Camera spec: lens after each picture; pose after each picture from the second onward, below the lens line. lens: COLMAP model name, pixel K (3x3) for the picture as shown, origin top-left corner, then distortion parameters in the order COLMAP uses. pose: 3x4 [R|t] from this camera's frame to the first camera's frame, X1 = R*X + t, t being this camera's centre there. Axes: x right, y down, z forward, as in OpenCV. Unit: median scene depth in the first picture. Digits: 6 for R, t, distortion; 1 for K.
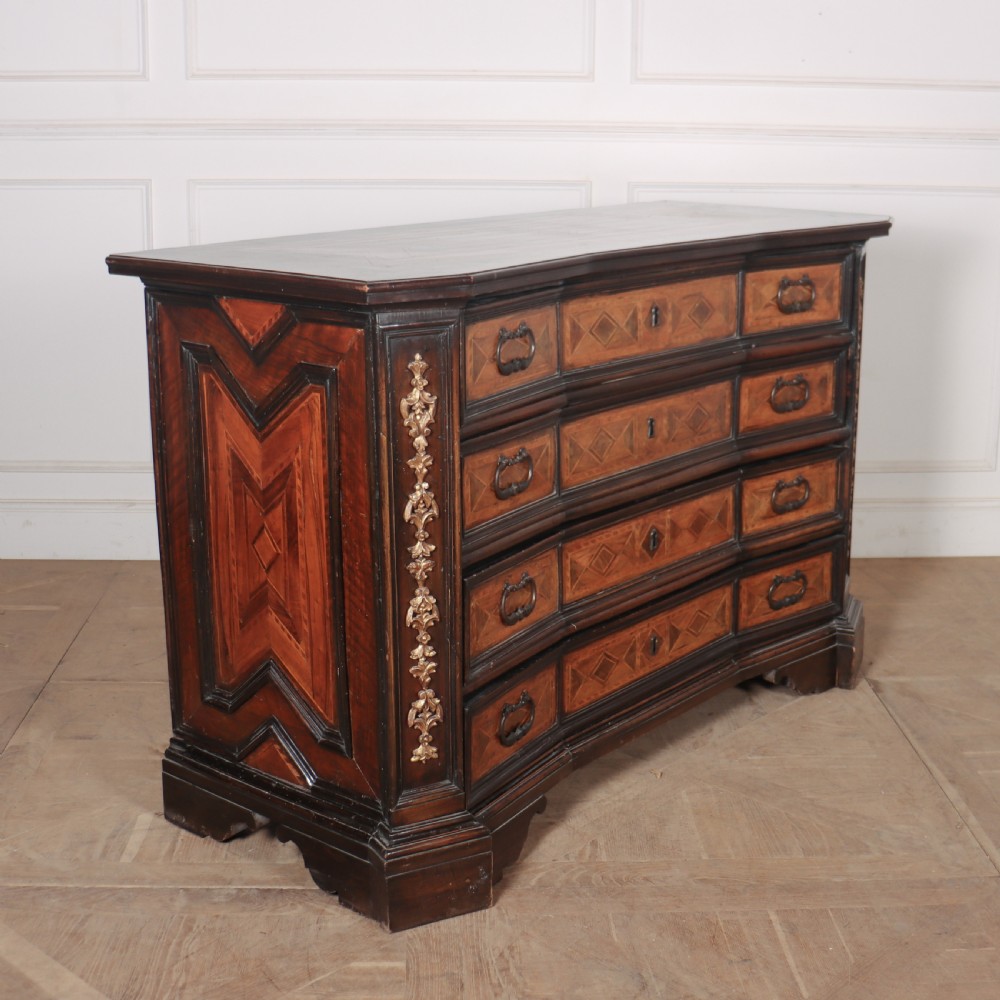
lens RADIAL K [[1581.5, 0, 561.5], [0, 1581.5, 452.5], [0, 0, 1]] dist [-0.161534, 0.151506]
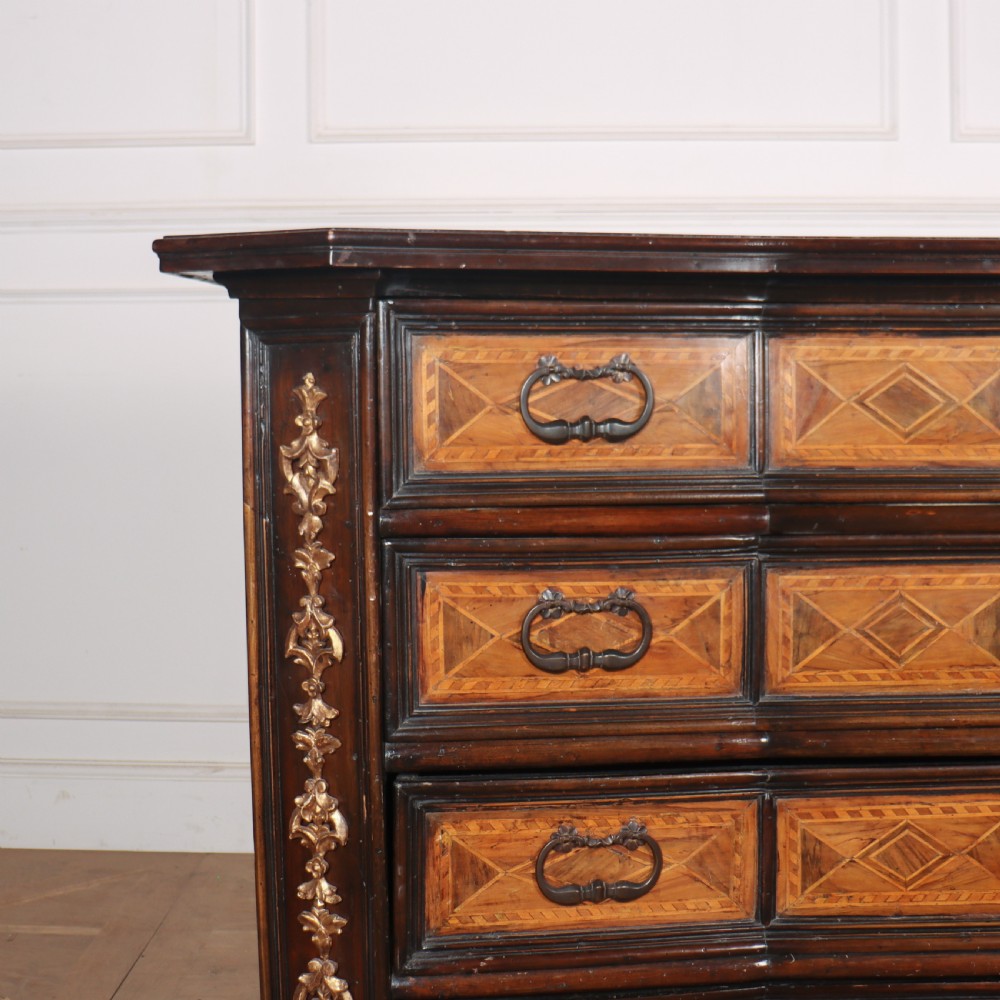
lens RADIAL K [[1581.5, 0, 561.5], [0, 1581.5, 452.5], [0, 0, 1]] dist [-0.161534, 0.151506]
pose [[0.622069, 0.040704, -0.781904, 0.382386], [-0.165515, 0.982915, -0.080513, -0.001801], [0.765268, 0.179502, 0.618178, 0.636377]]
